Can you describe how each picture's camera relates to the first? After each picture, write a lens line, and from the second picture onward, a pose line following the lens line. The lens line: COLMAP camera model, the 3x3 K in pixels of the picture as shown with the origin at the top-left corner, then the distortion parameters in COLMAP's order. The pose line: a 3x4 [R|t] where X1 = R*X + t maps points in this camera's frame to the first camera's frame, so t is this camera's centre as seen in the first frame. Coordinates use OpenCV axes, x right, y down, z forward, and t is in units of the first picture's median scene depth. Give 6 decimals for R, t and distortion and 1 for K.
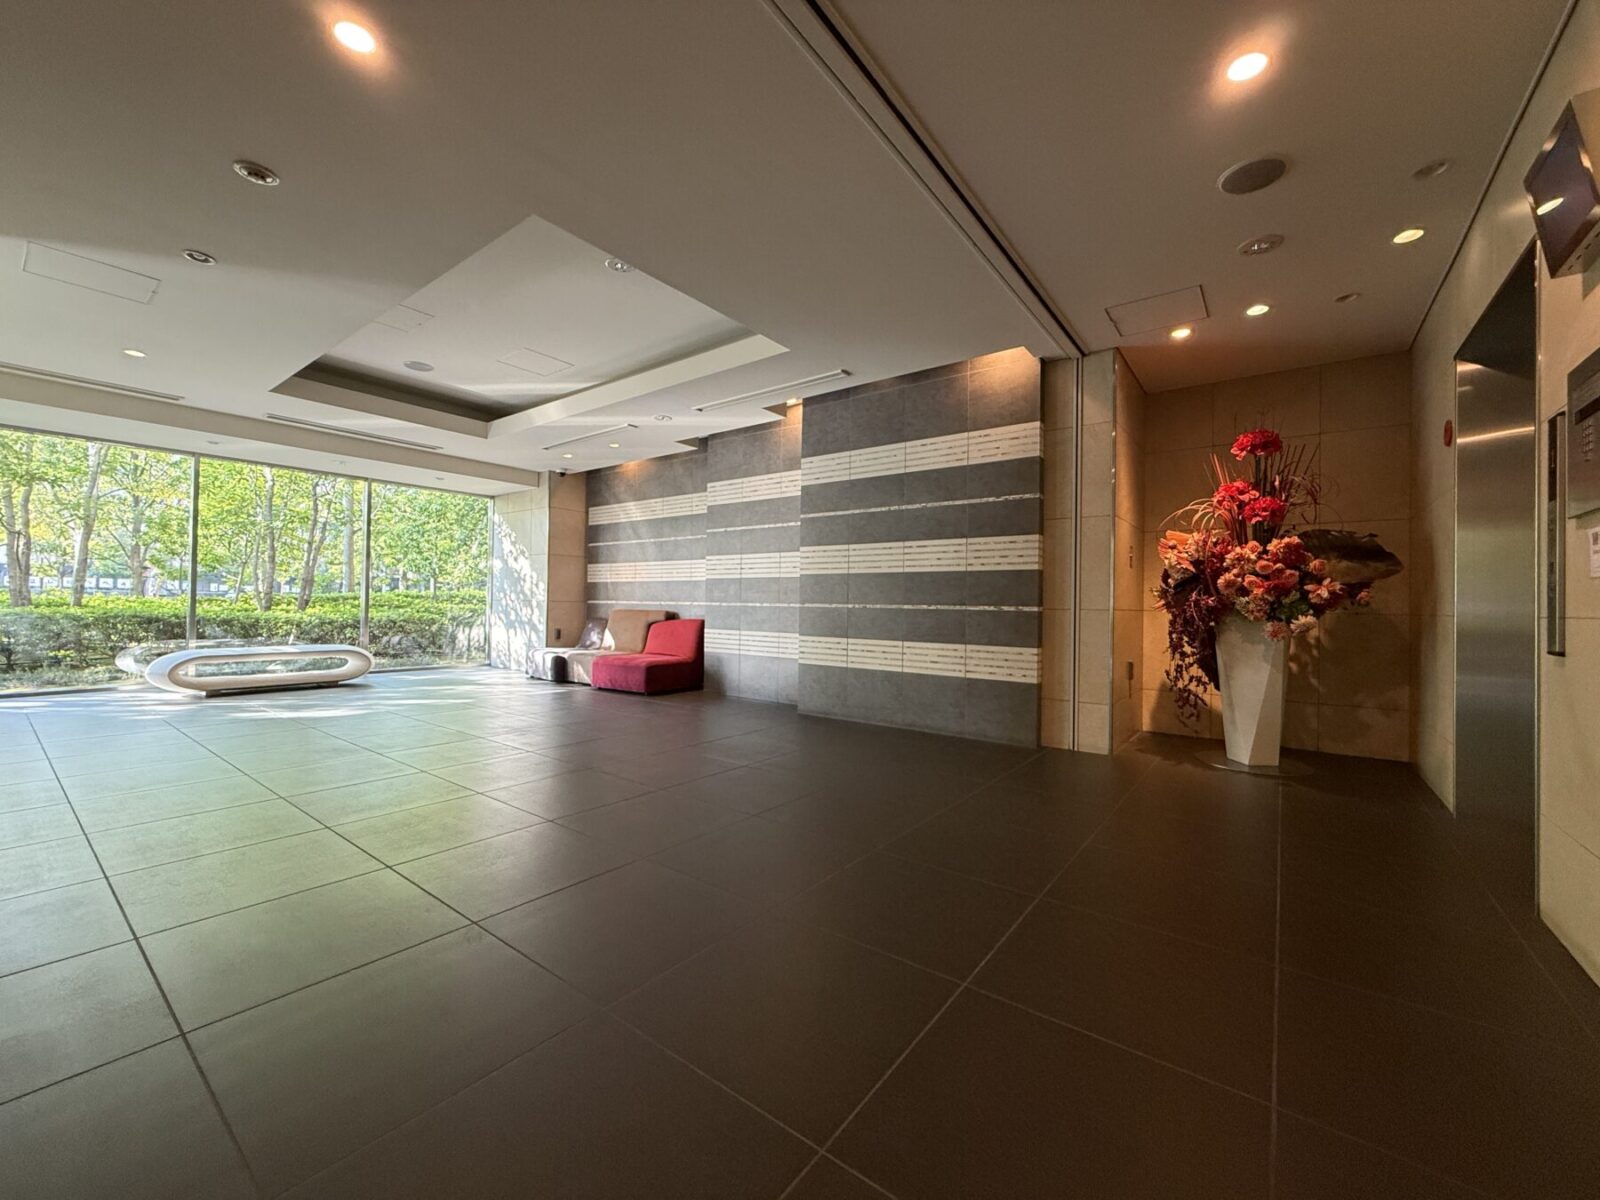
lens RADIAL K [[633.1, 0, 800.0], [0, 633.1, 600.0], [0, 0, 1]] dist [0.010152, -0.000081]
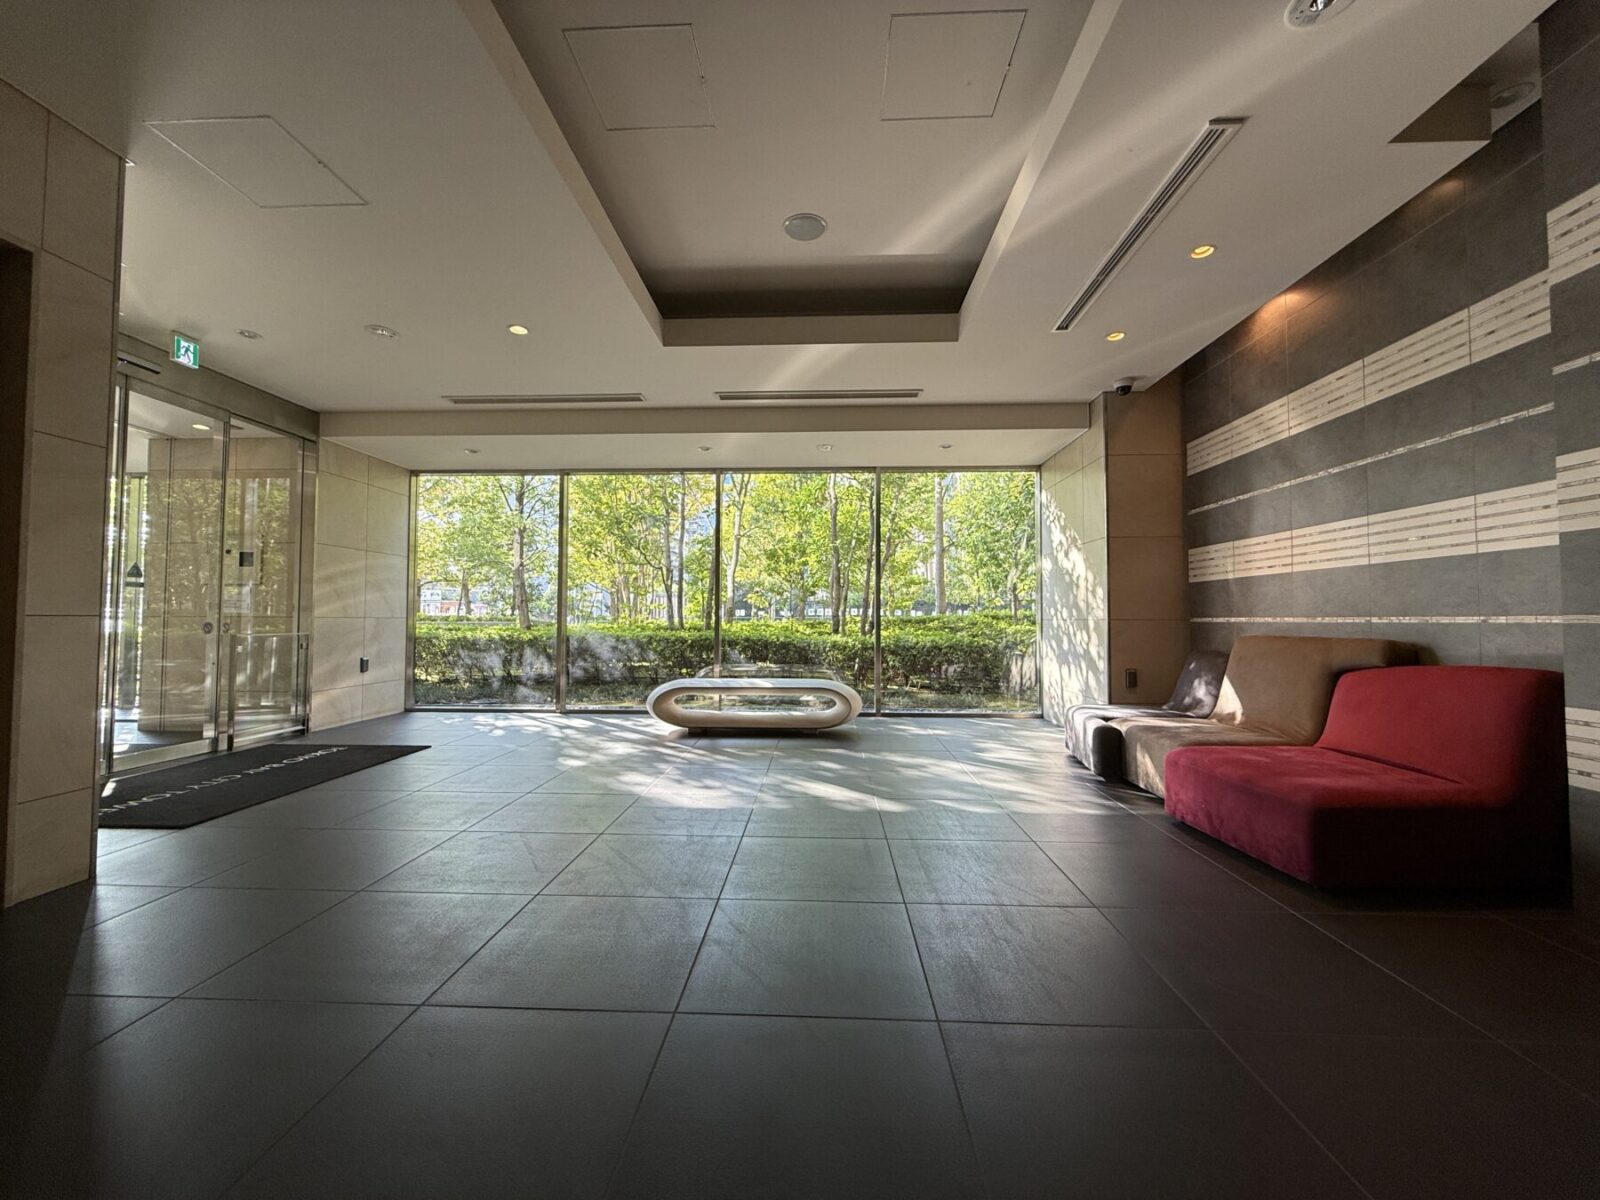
lens RADIAL K [[633.1, 0, 800.0], [0, 633.1, 600.0], [0, 0, 1]] dist [0.010152, -0.000081]
pose [[0.566959, -0.041089, -0.822720, -0.135719], [0.014223, 0.999095, -0.040096, 0.004870], [0.823623, 0.011031, 0.567031, 0.701208]]
